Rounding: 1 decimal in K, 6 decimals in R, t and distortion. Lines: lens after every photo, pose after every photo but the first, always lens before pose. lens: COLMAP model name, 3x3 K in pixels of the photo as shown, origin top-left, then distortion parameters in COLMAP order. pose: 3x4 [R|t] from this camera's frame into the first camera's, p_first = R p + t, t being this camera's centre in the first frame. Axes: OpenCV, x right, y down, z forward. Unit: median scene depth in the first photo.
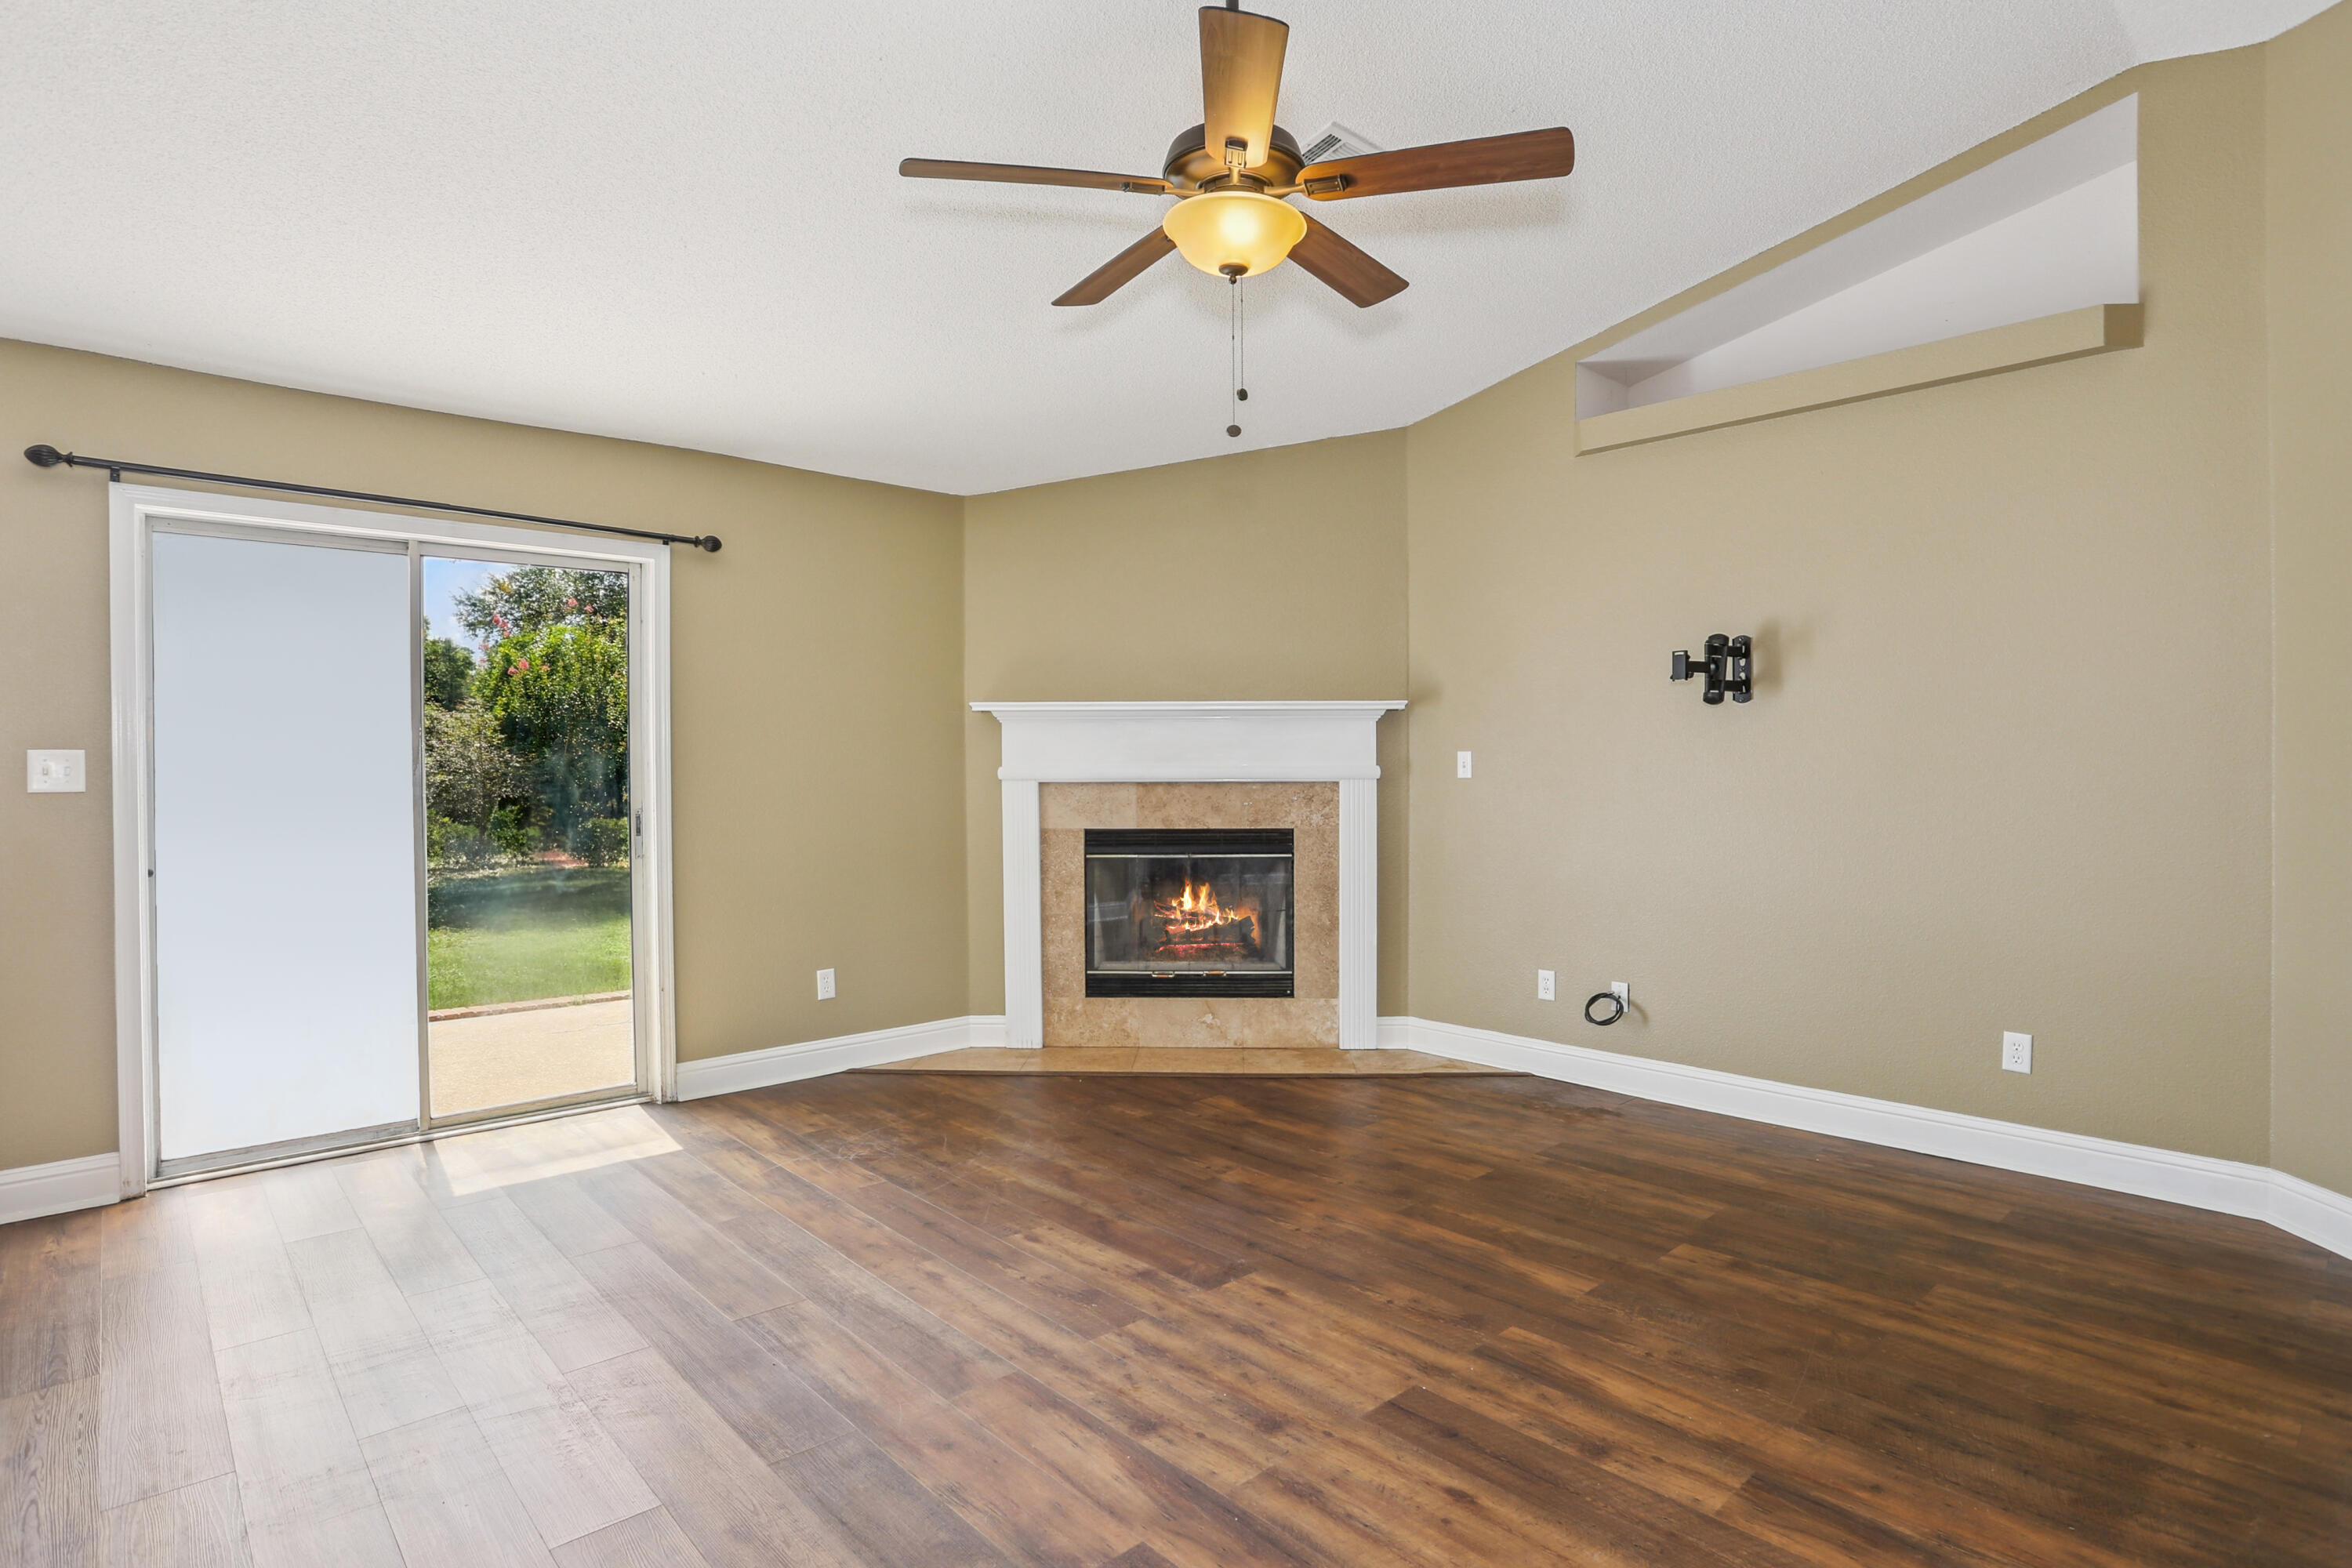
lens RADIAL K [[1216.1, 0, 1176.0], [0, 1216.1, 784.0], [0, 0, 1]] dist [-0.061309, 0.027323]
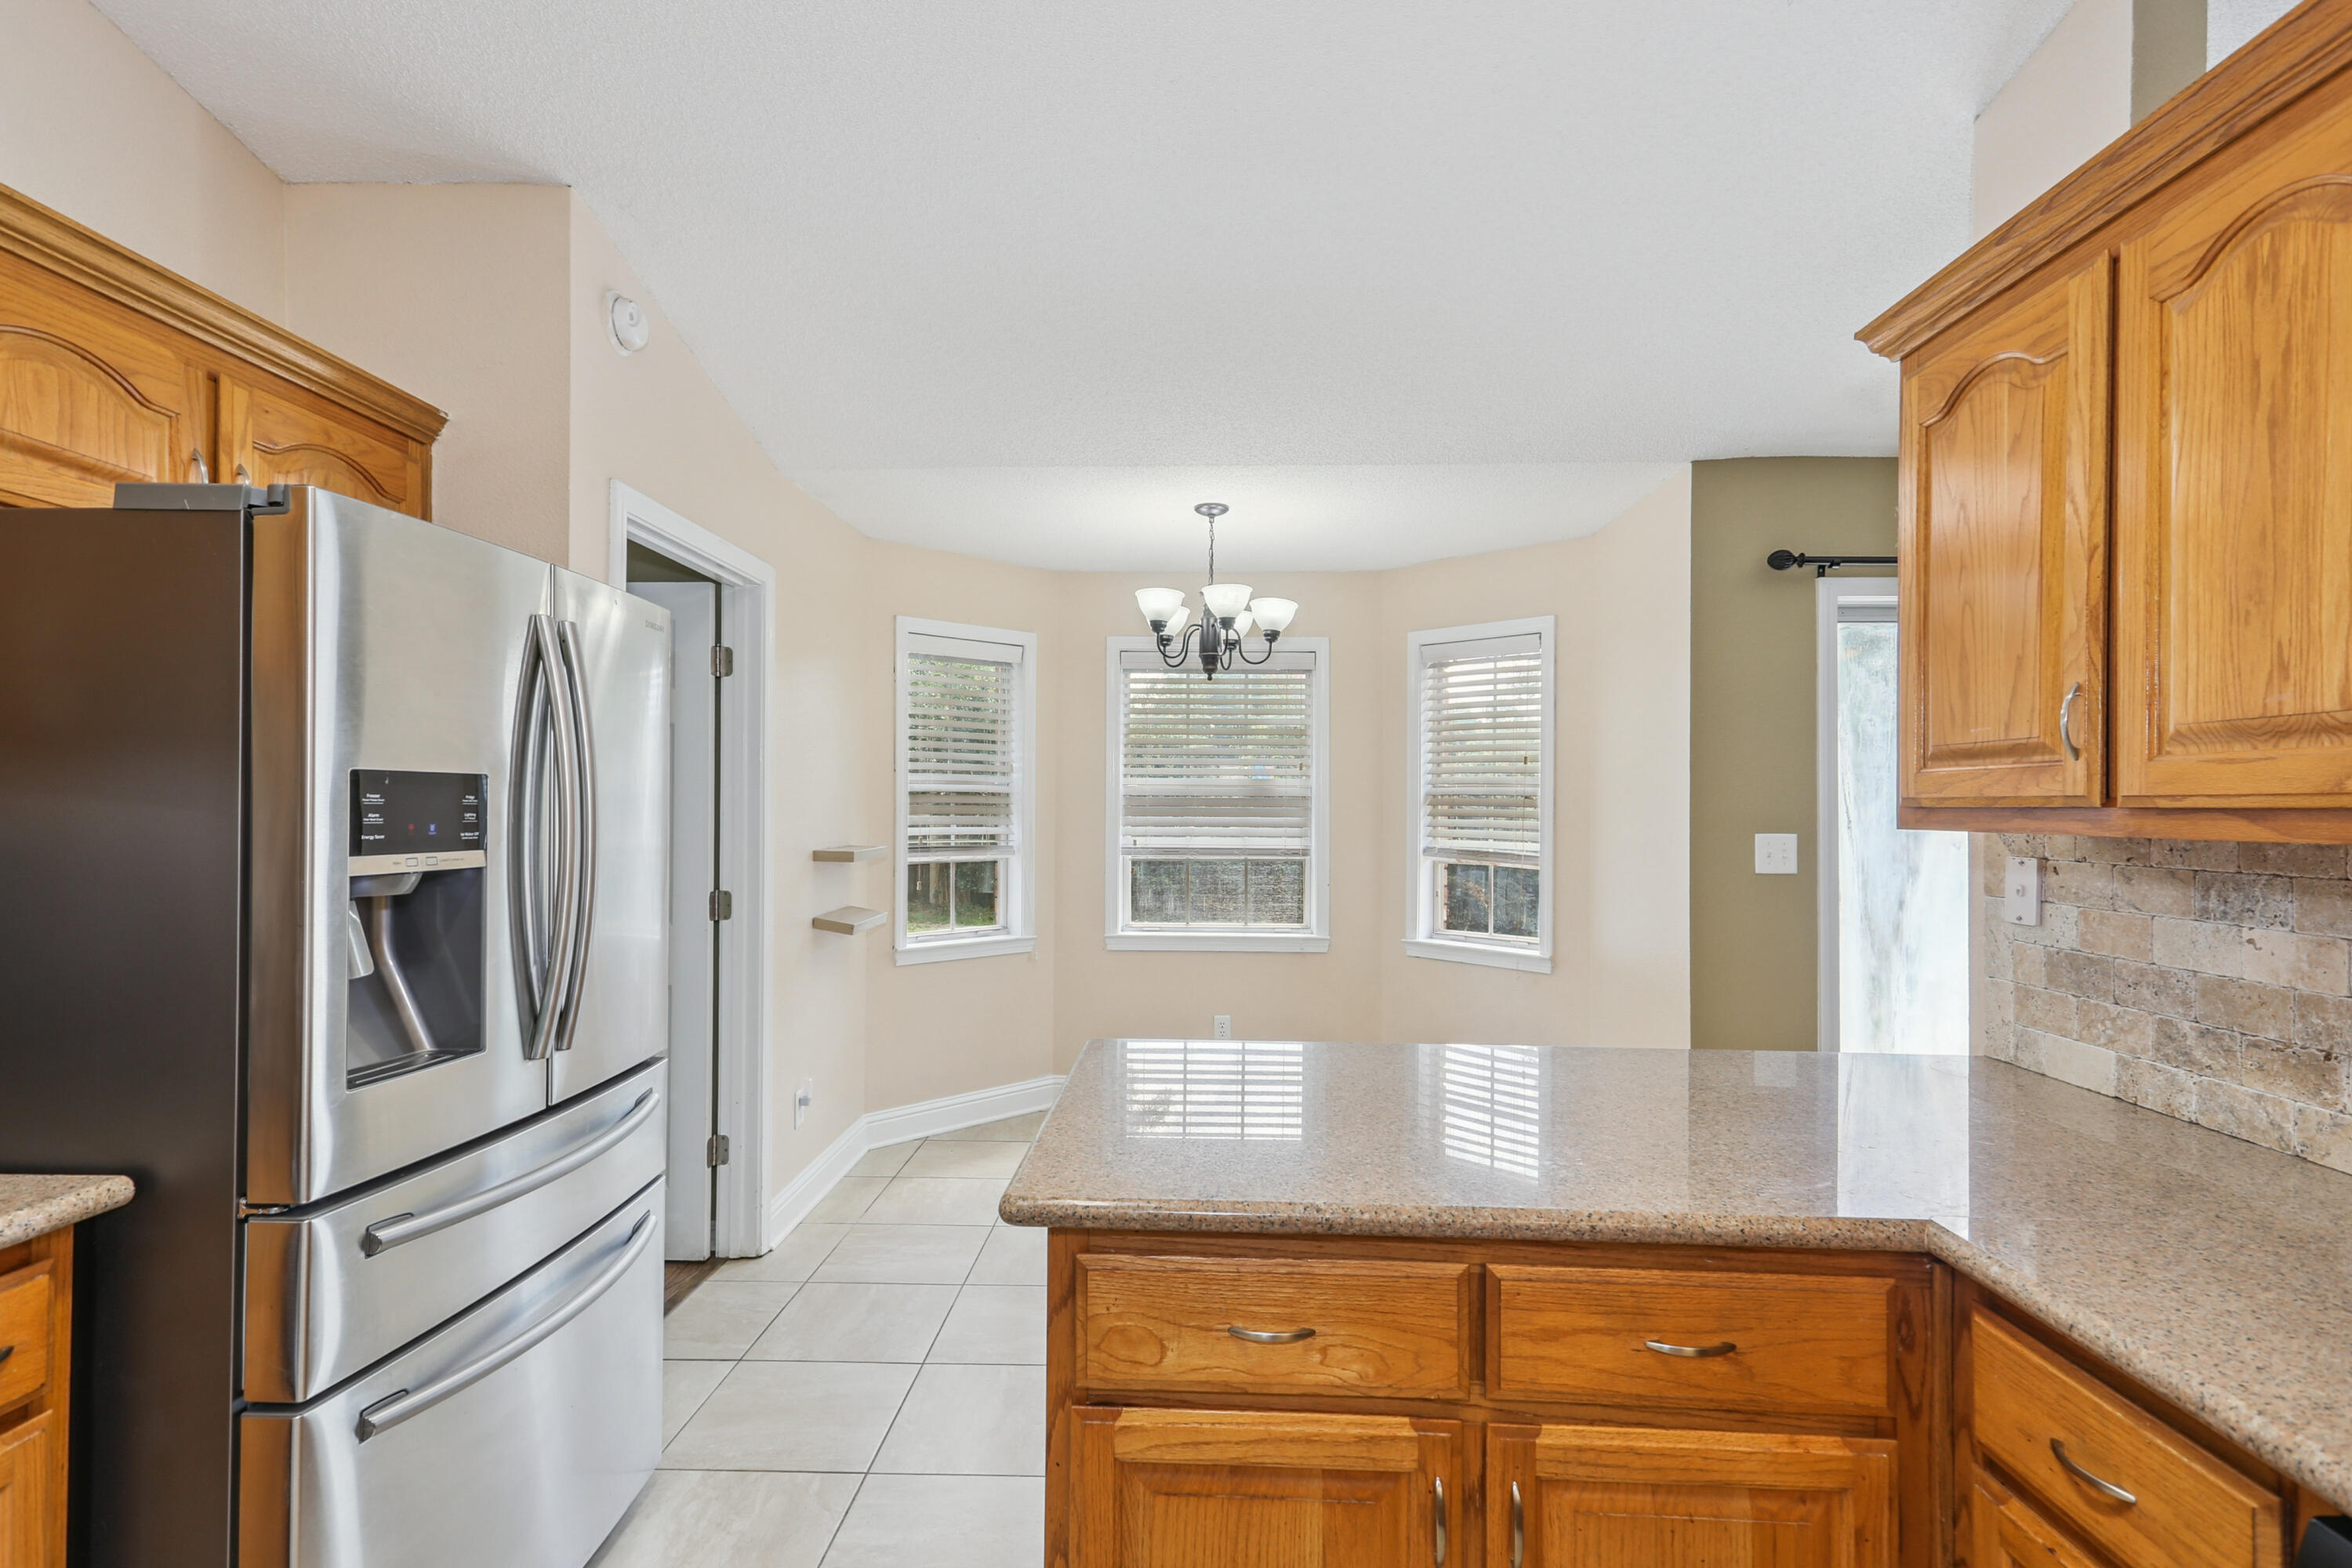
lens RADIAL K [[1124.7, 0, 1163.4], [0, 1124.7, 782.8], [0, 0, 1]] dist [0.014561, -0.000171]
pose [[0.711270, -0.008782, -0.702864, -0.393160], [-0.020211, 0.999253, -0.032938, -0.018844], [0.702628, 0.037633, 0.710561, -0.075149]]
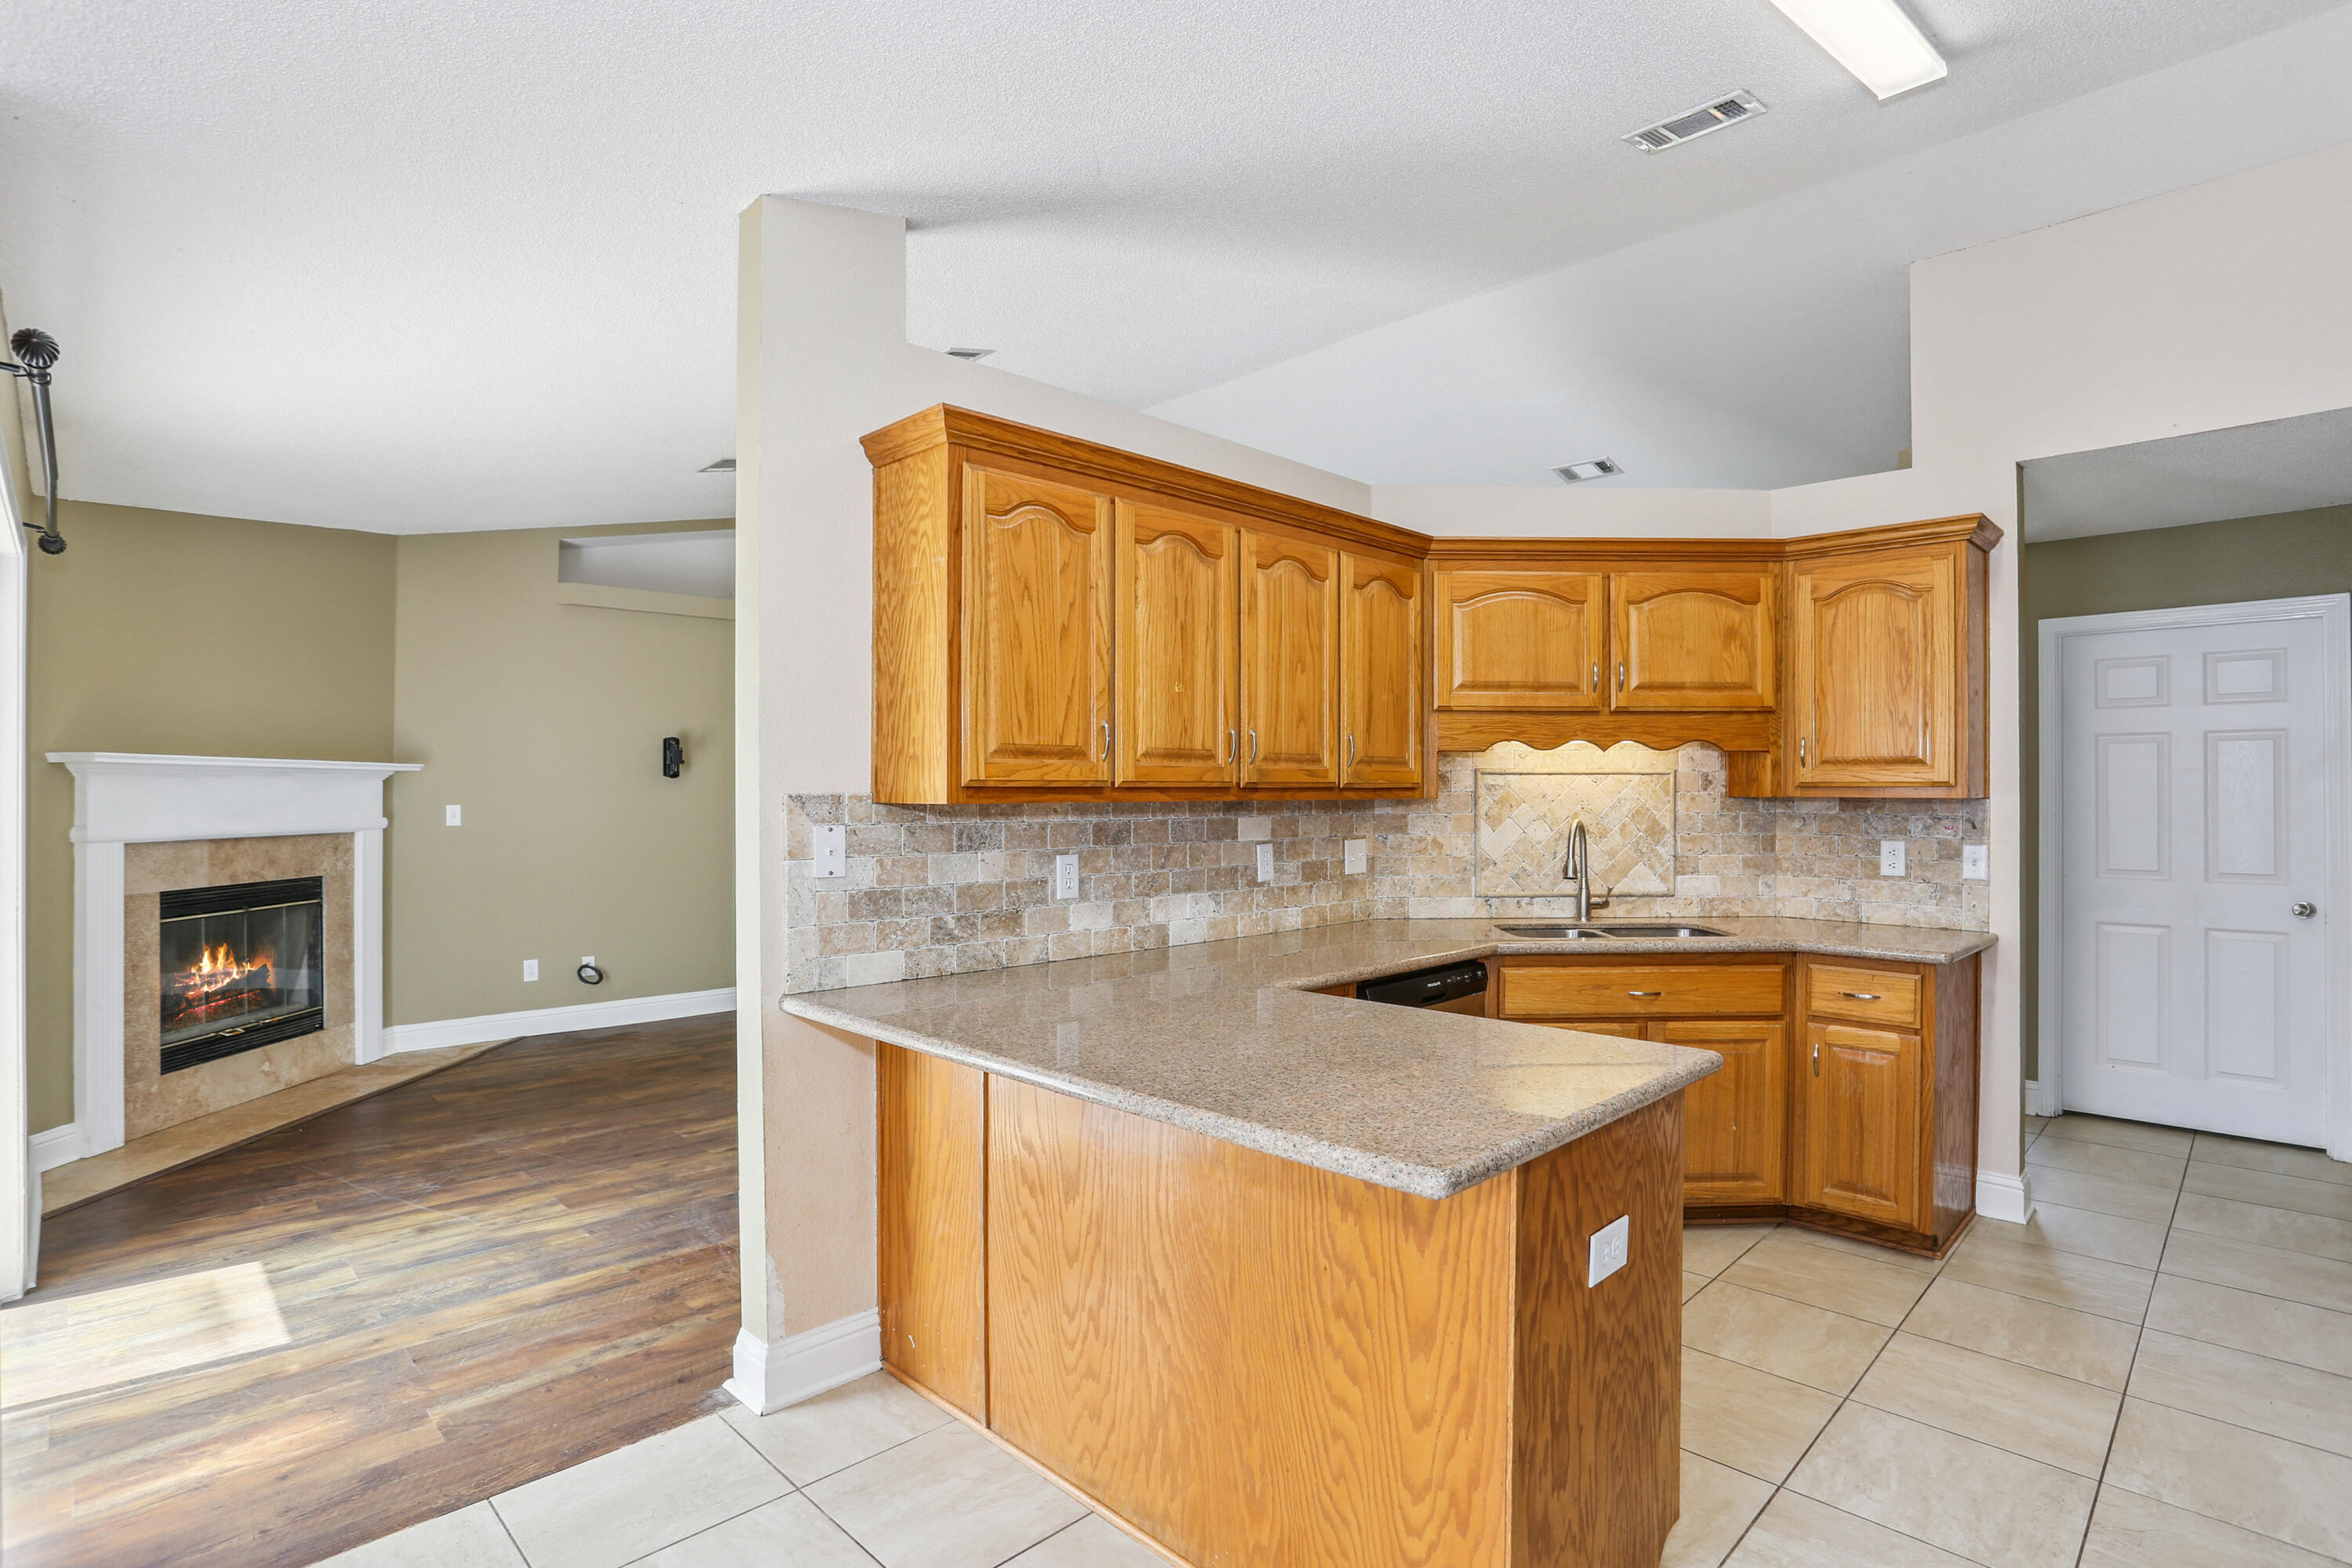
lens RADIAL K [[1157.0, 0, 1167.0], [0, 1157.0, 783.1], [0, 0, 1]] dist [-0.075079, 0.029713]
pose [[-0.040266, 0.012284, 0.999113, -0.956187], [0.018494, 0.999762, -0.011547, -0.021876], [-0.999018, 0.018013, -0.040484, 0.274095]]
